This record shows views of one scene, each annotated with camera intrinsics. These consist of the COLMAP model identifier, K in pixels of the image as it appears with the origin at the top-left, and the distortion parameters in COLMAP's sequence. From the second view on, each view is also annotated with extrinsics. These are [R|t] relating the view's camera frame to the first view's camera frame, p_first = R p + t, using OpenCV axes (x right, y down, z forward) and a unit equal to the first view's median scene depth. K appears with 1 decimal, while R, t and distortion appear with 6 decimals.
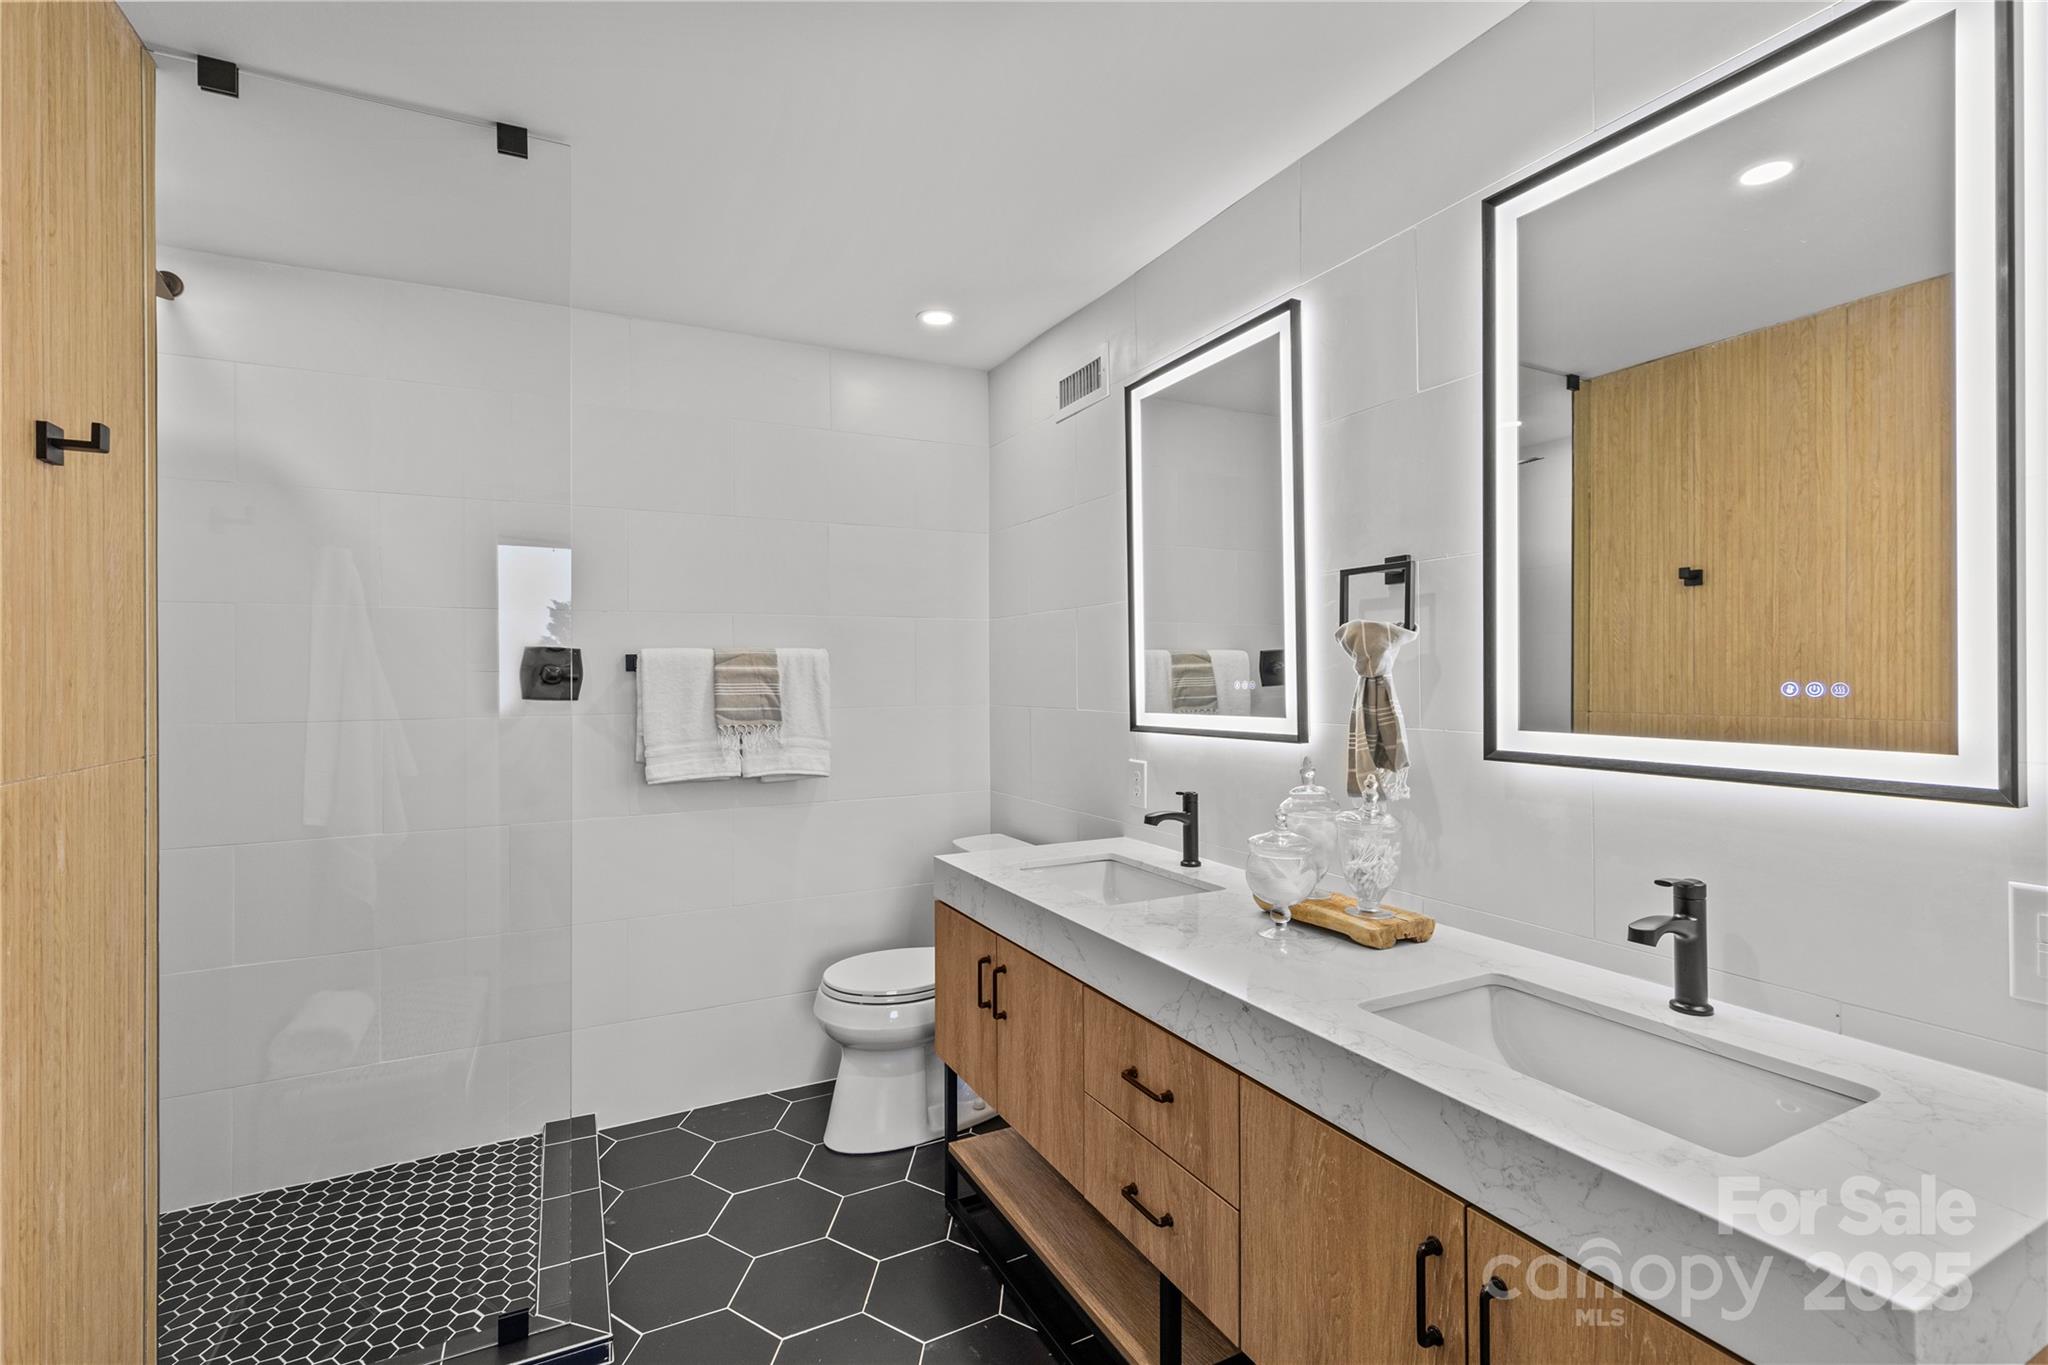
lens RADIAL K [[915.0, 0, 1021.2], [0, 915.0, 661.1], [0, 0, 1]] dist [0.001494, -0.000482]
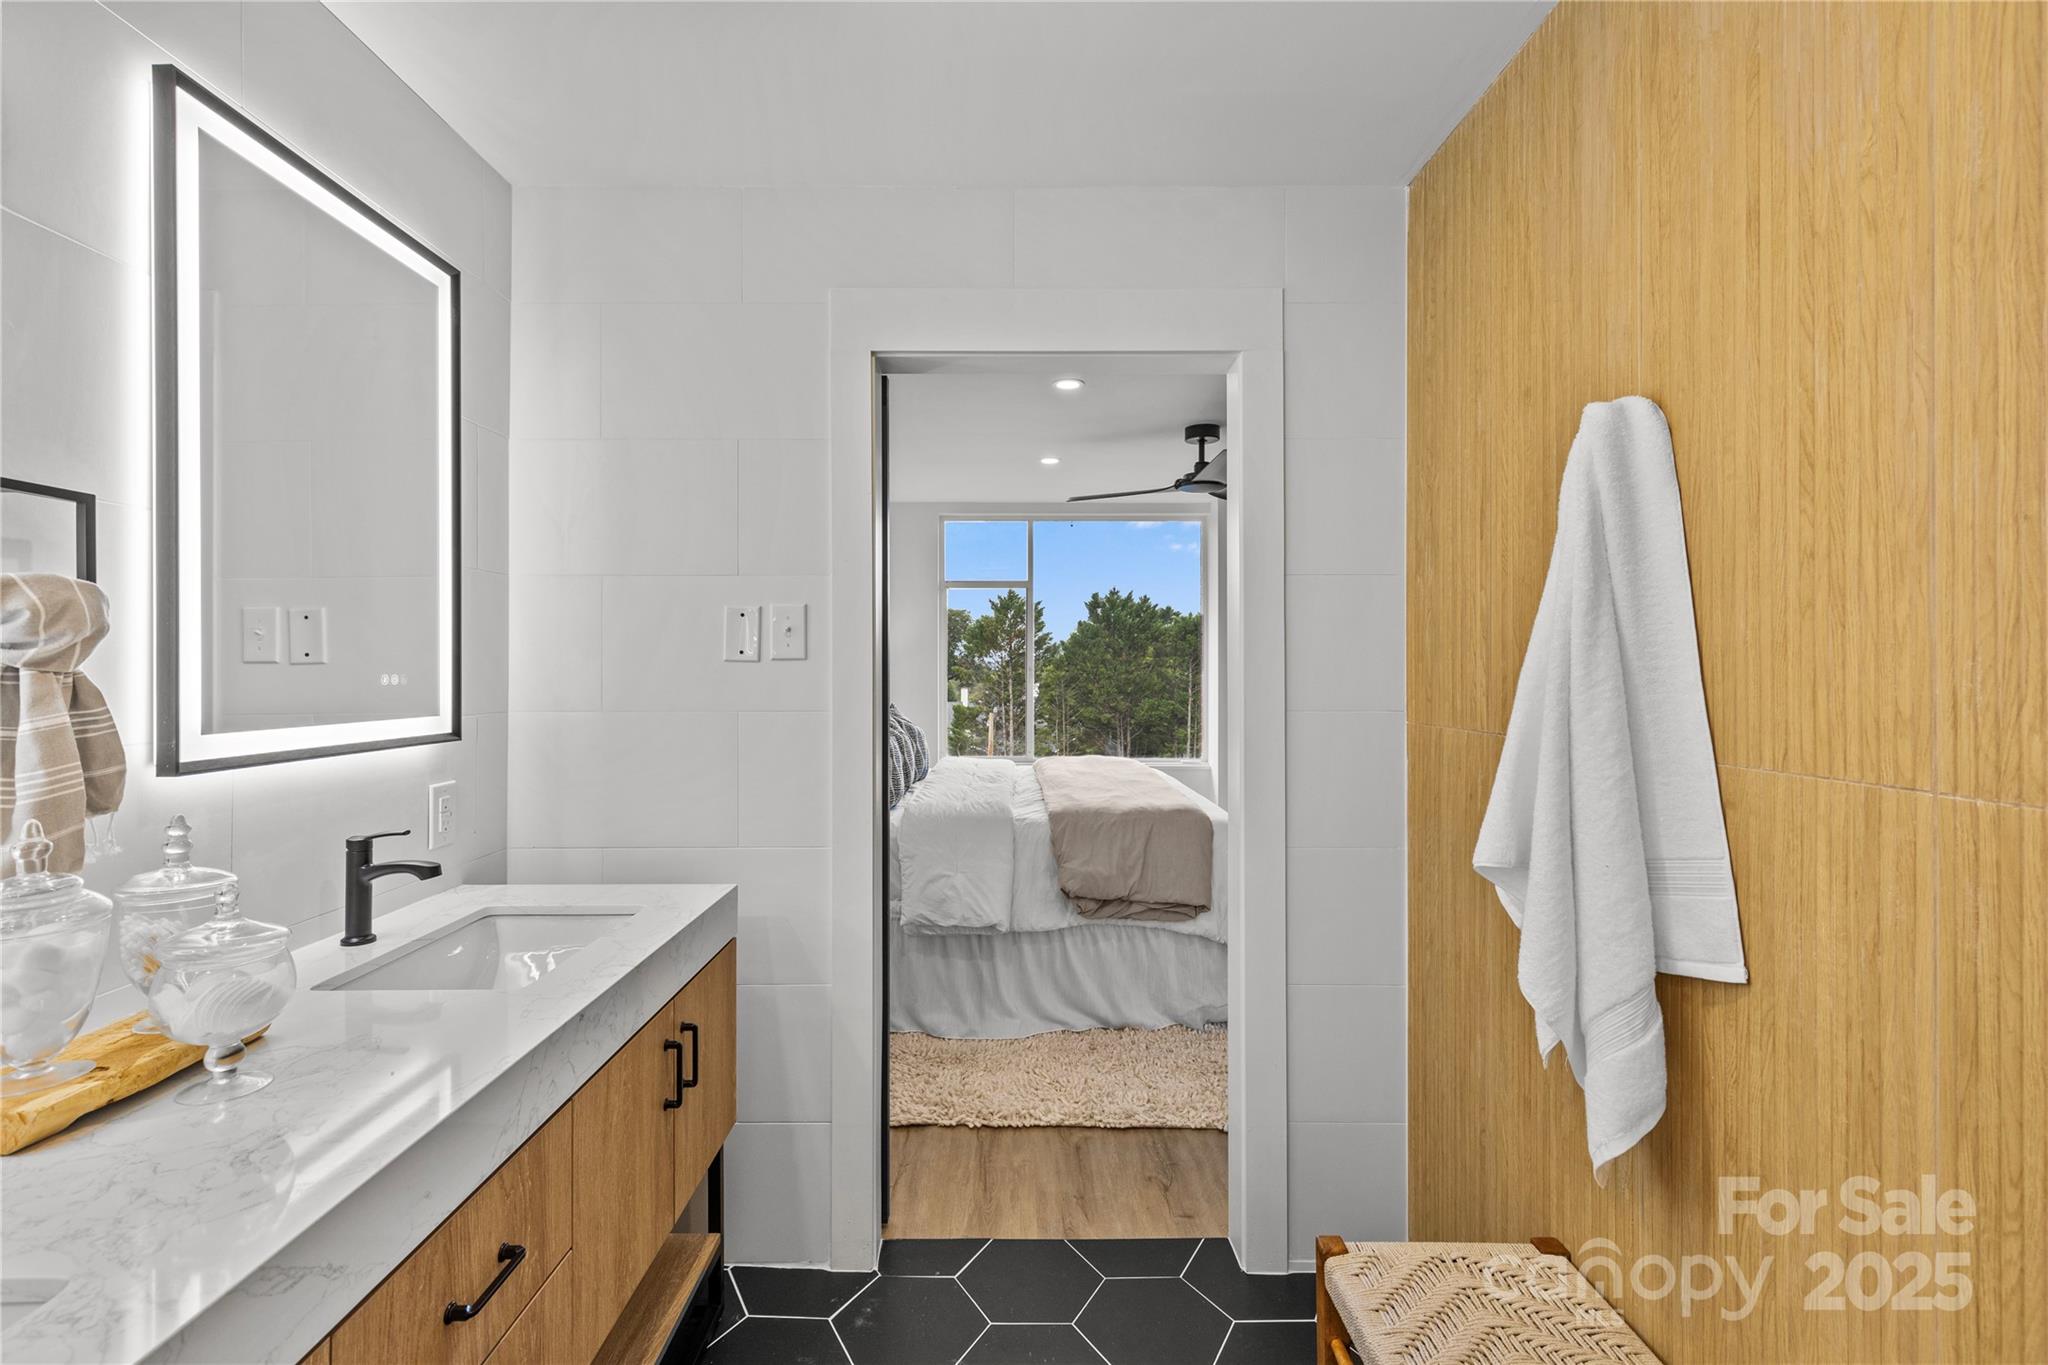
lens RADIAL K [[916.5, 0, 1012.7], [0, 916.5, 680.8], [0, 0, 1]] dist [0.001393, -0.000326]
pose [[-0.893126, 0.014938, 0.449558, -0.538944], [0.011963, 0.999884, -0.009458, 0.047592], [-0.449647, -0.003069, -0.893201, 1.513953]]
